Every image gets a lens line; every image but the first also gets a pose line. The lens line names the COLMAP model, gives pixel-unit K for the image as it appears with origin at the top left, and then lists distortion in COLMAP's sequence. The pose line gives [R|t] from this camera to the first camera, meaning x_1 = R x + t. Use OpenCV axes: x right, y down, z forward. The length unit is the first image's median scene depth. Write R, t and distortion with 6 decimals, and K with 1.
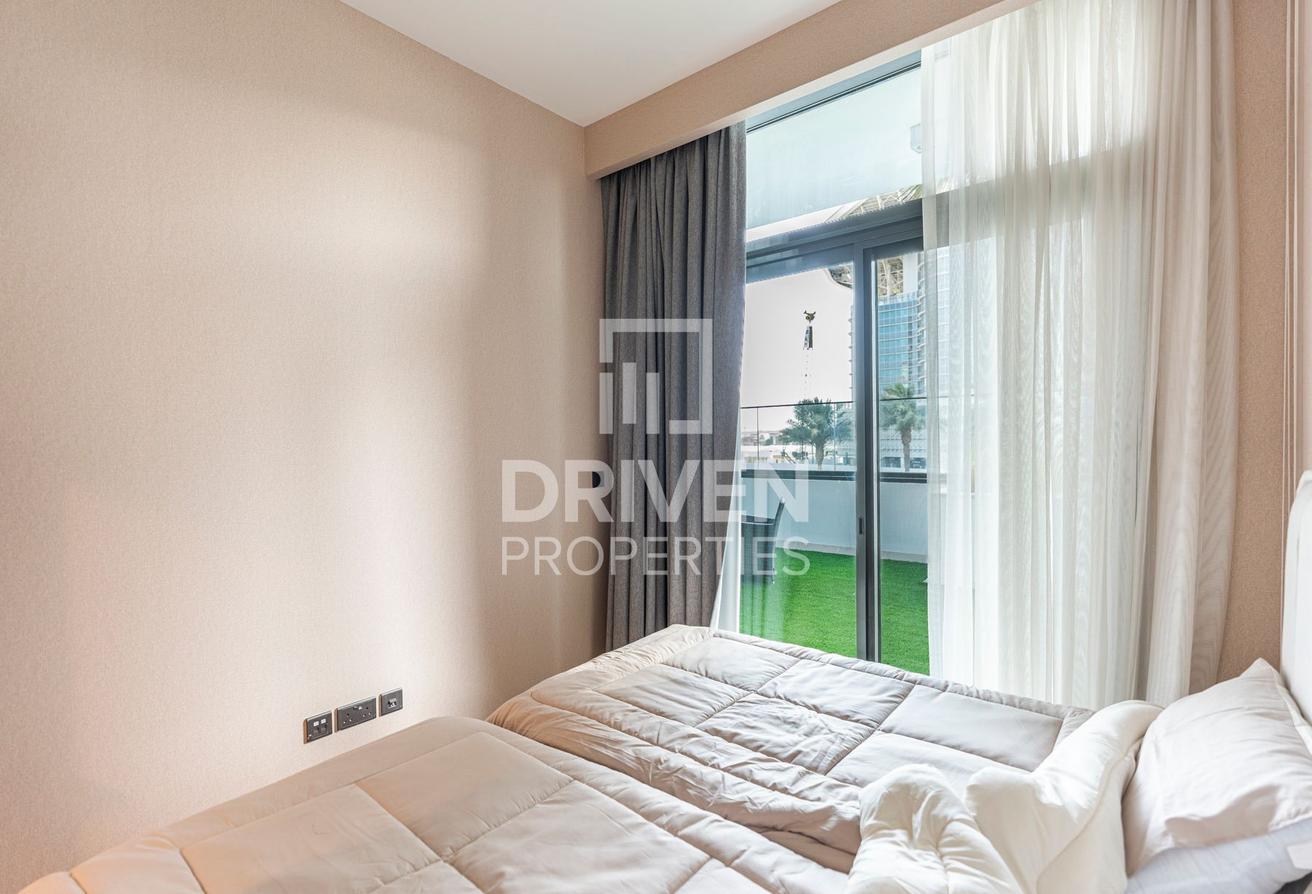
lens RADIAL K [[594.8, 0, 674.3], [0, 594.8, 452.5], [0, 0, 1]] dist [-0.008920, 0.002426]
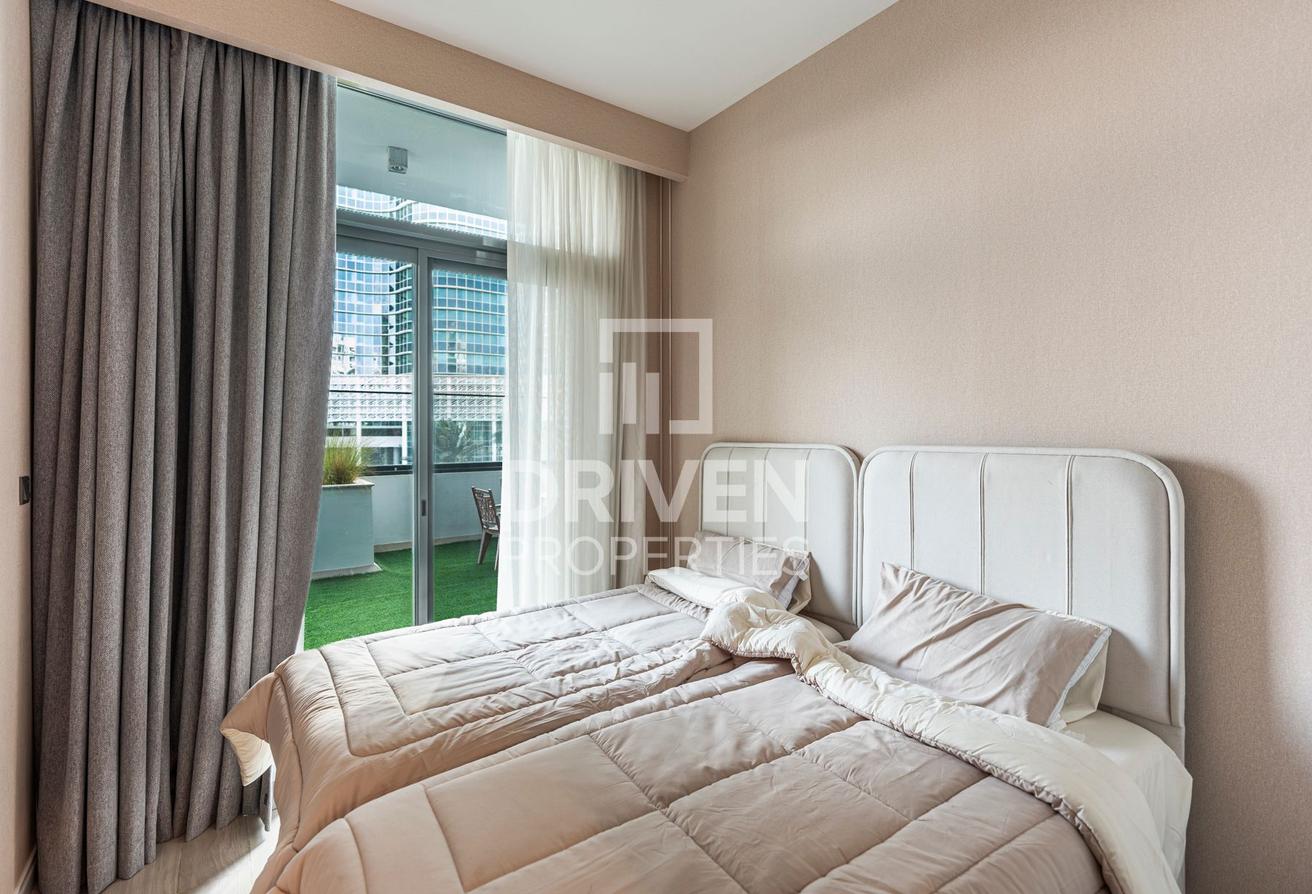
lens RADIAL K [[594.8, 0, 644.9], [0, 594.8, 418.7], [0, 0, 1]] dist [-0.008920, 0.002426]
pose [[0.274950, 0.035392, 0.960807, -1.003638], [0.018018, 0.998957, -0.041954, 0.024004], [-0.961290, 0.028847, 0.274025, 0.499304]]
